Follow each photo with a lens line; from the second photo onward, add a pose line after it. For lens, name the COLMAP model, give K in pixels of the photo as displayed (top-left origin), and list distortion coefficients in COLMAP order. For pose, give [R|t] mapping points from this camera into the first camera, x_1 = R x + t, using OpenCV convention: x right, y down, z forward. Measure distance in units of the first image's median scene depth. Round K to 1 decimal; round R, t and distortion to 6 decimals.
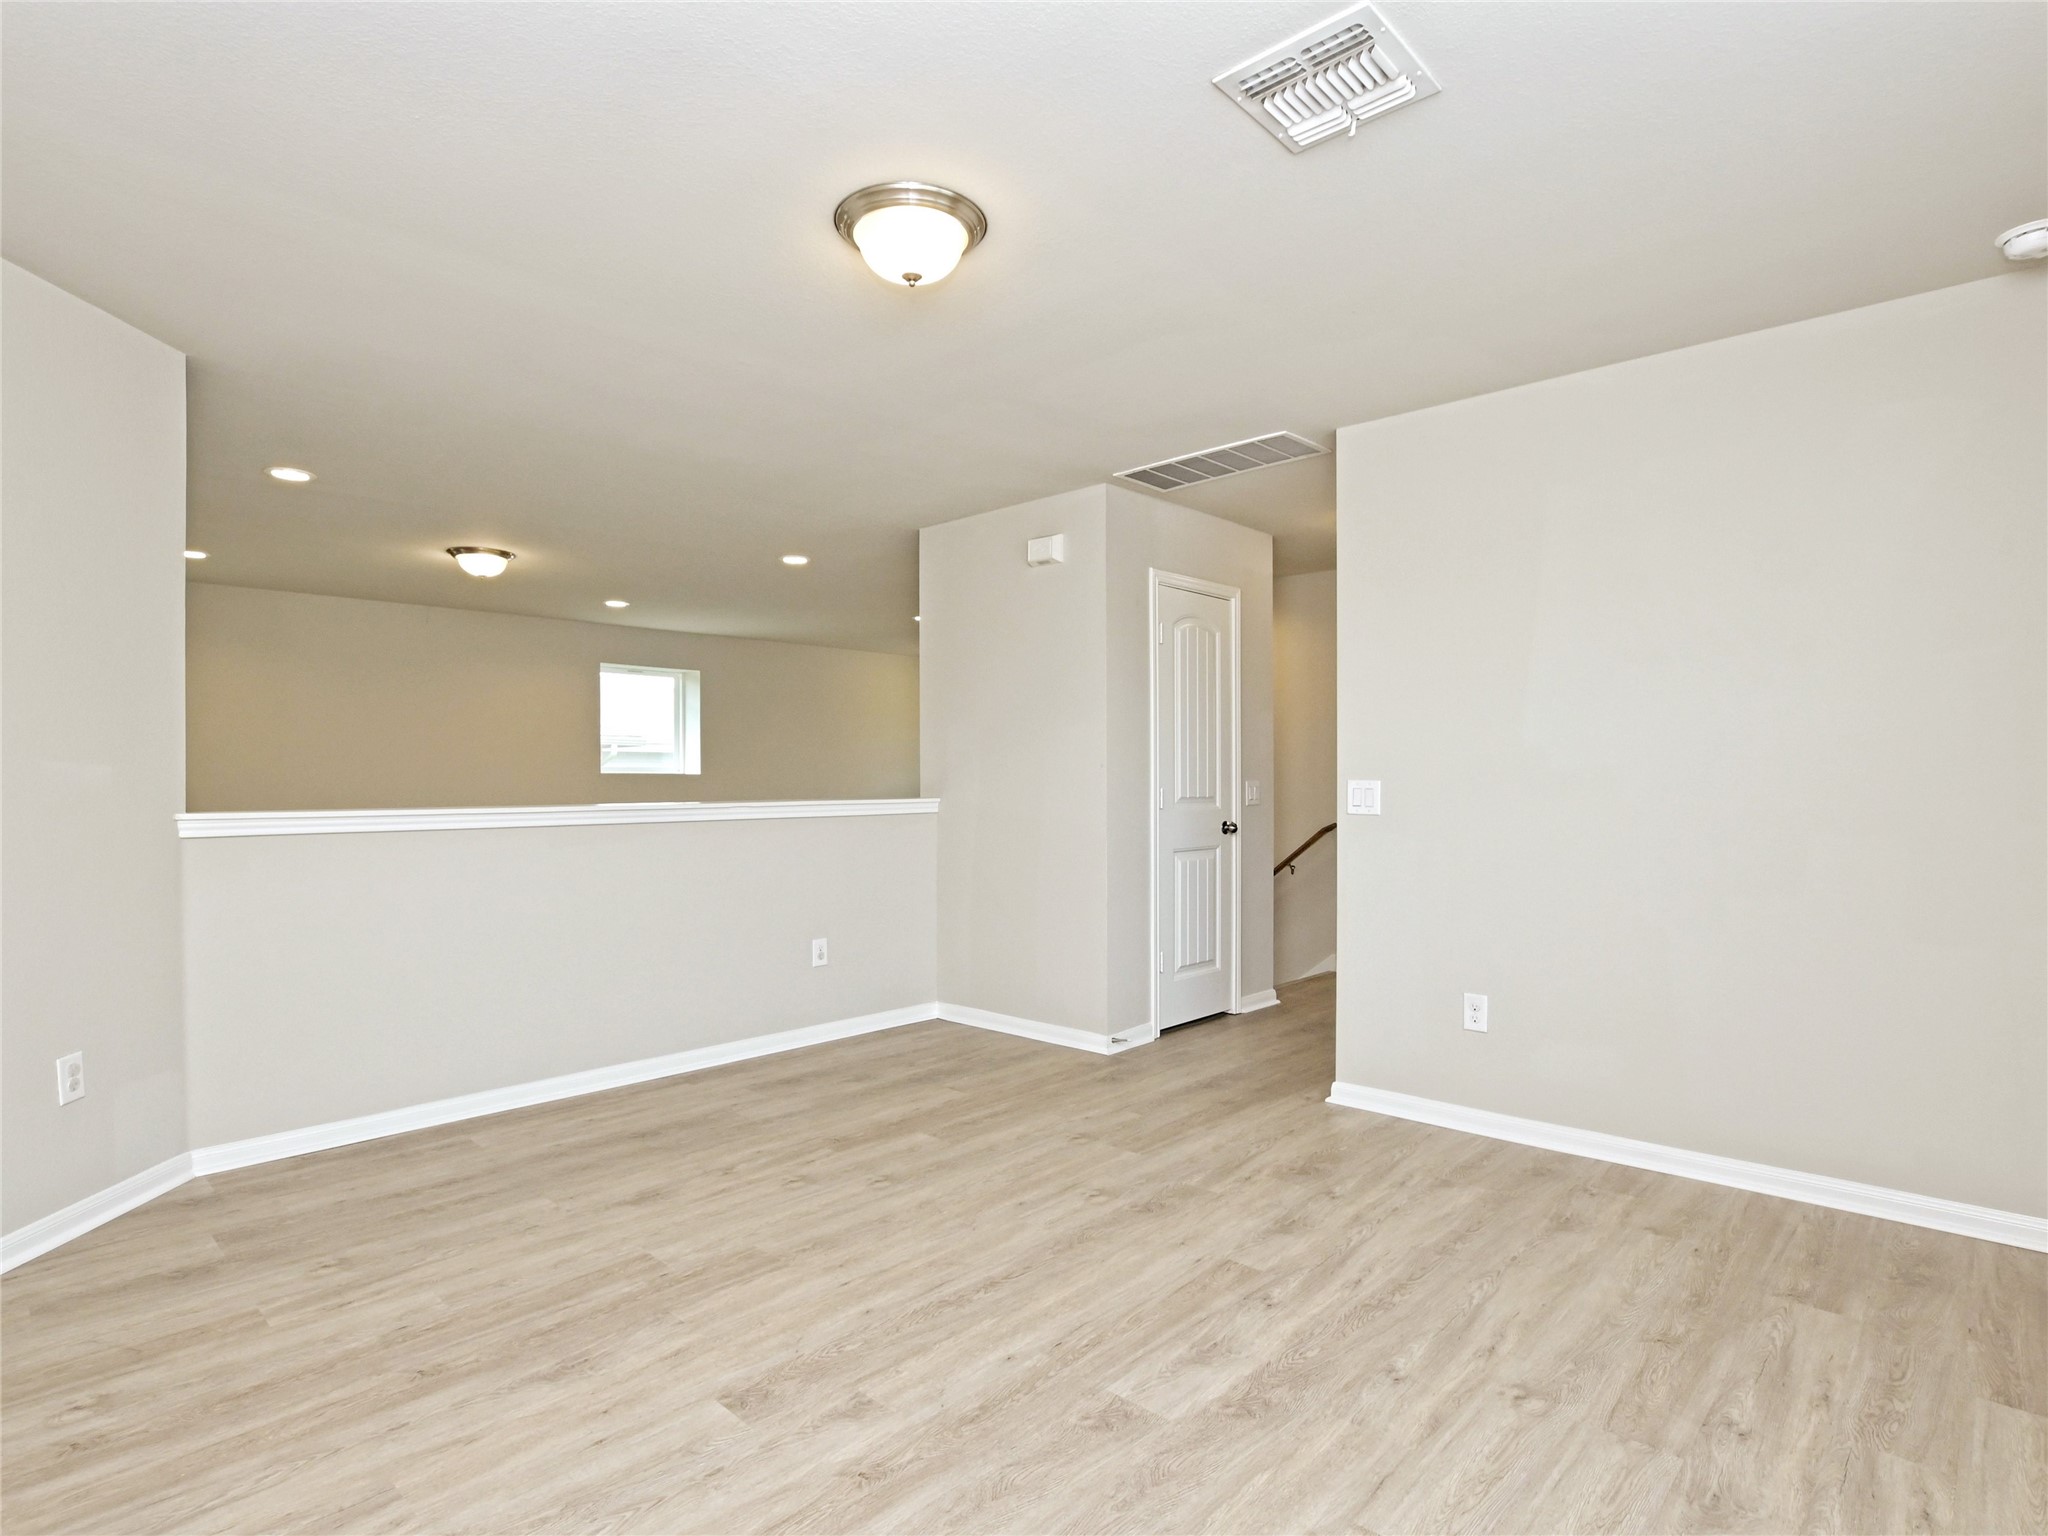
lens RADIAL K [[1080.6, 0, 1022.9], [0, 1080.6, 781.4], [0, 0, 1]] dist [-0.026436, 0.005991]
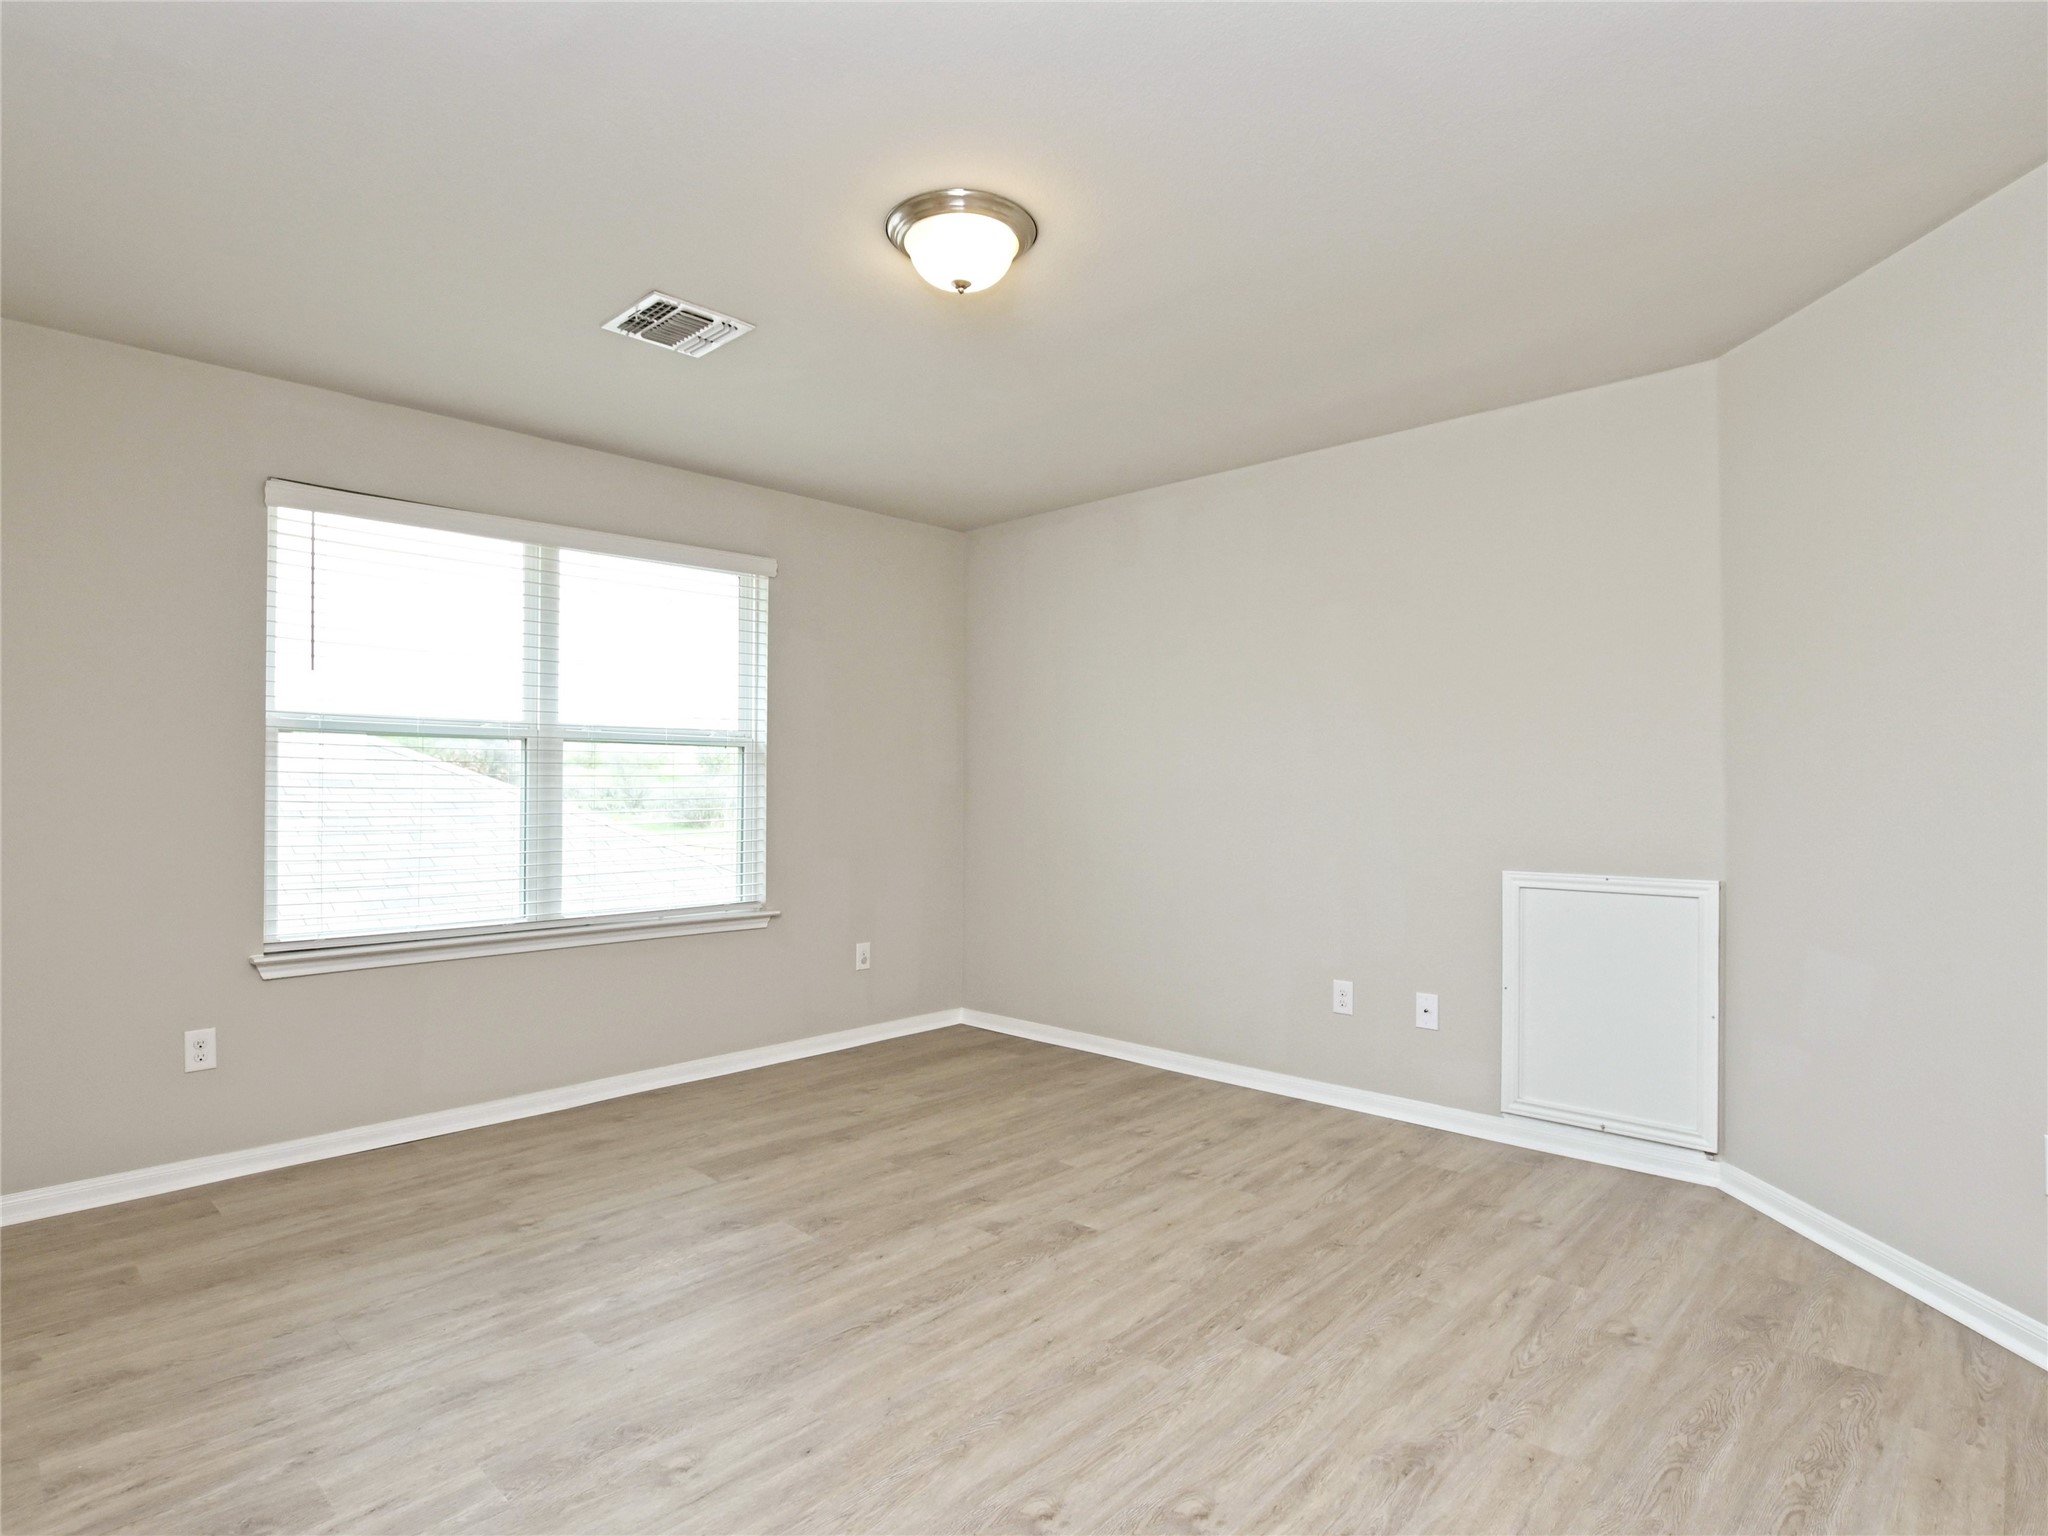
lens RADIAL K [[1080.6, 0, 1021.0], [0, 1080.6, 759.4], [0, 0, 1]] dist [-0.026436, 0.005991]
pose [[-0.999995, 0.002099, 0.002361, -0.164077], [0.002039, 0.999677, -0.025319, -0.001192], [-0.002414, -0.025314, -0.999677, 2.069224]]
